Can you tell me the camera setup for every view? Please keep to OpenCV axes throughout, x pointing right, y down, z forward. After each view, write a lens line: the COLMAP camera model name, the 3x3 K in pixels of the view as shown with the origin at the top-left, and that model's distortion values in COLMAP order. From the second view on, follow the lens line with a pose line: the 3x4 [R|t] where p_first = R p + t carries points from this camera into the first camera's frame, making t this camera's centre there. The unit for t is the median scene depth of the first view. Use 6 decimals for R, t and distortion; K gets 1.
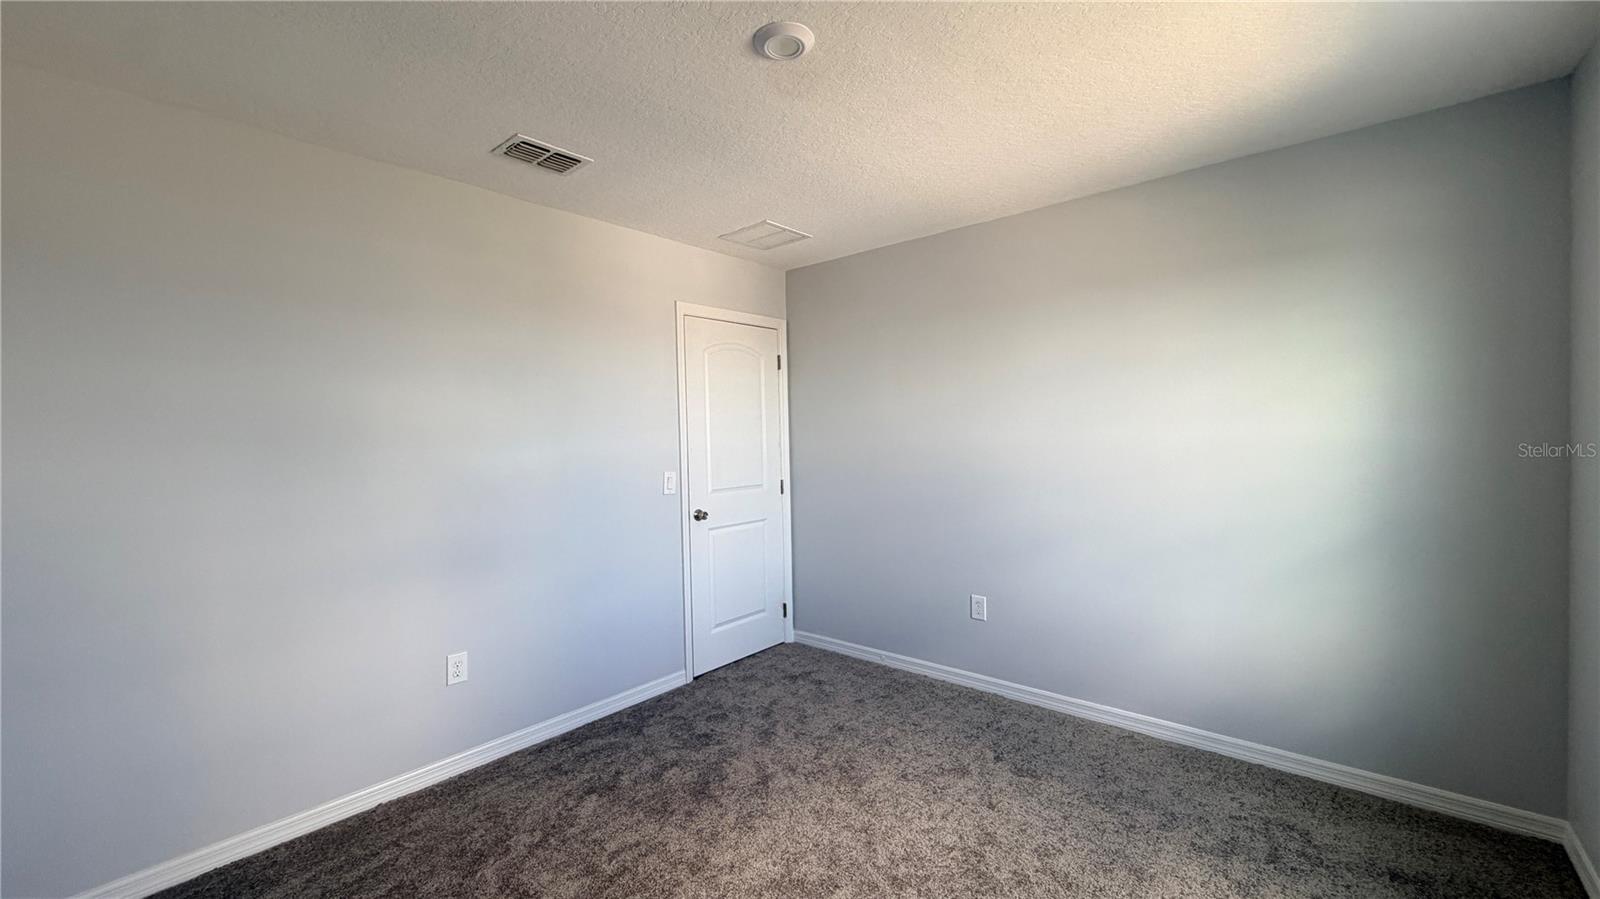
lens RADIAL K [[636.6, 0, 793.5], [0, 636.6, 449.8], [0, 0, 1]] dist [0.000722, -0.000032]
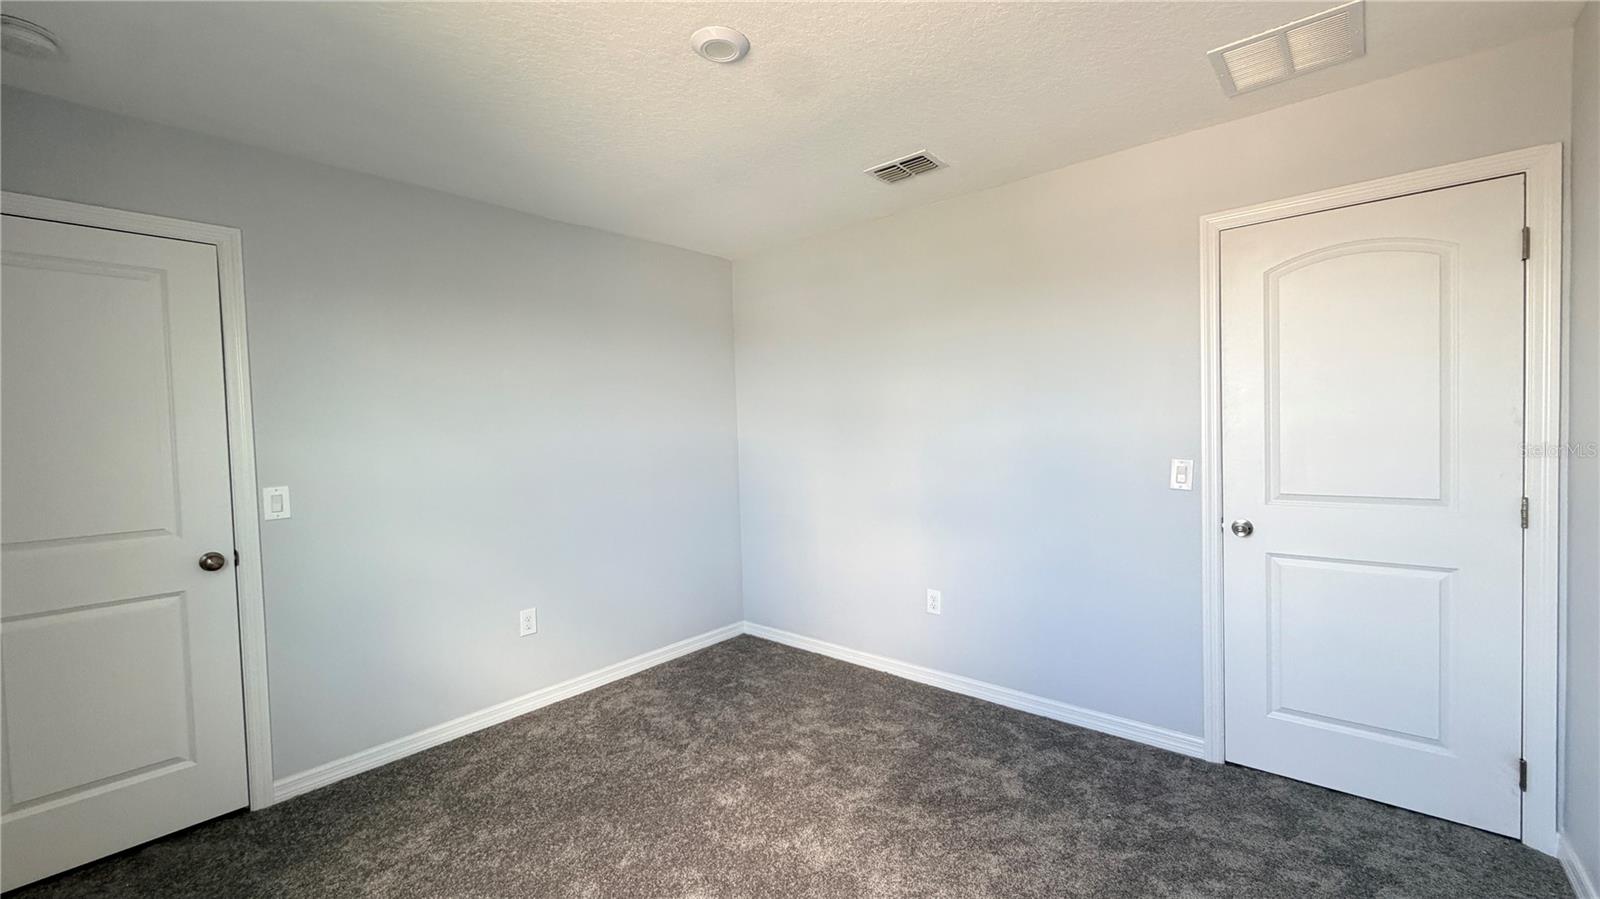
lens RADIAL K [[636.6, 0, 792.0], [0, 636.6, 447.2], [0, 0, 1]] dist [0.000722, -0.000032]
pose [[0.006635, 0.054259, -0.998505, 0.537517], [-0.000141, 0.998527, 0.054259, -0.019195], [0.999978, -0.000219, 0.006633, 0.557044]]
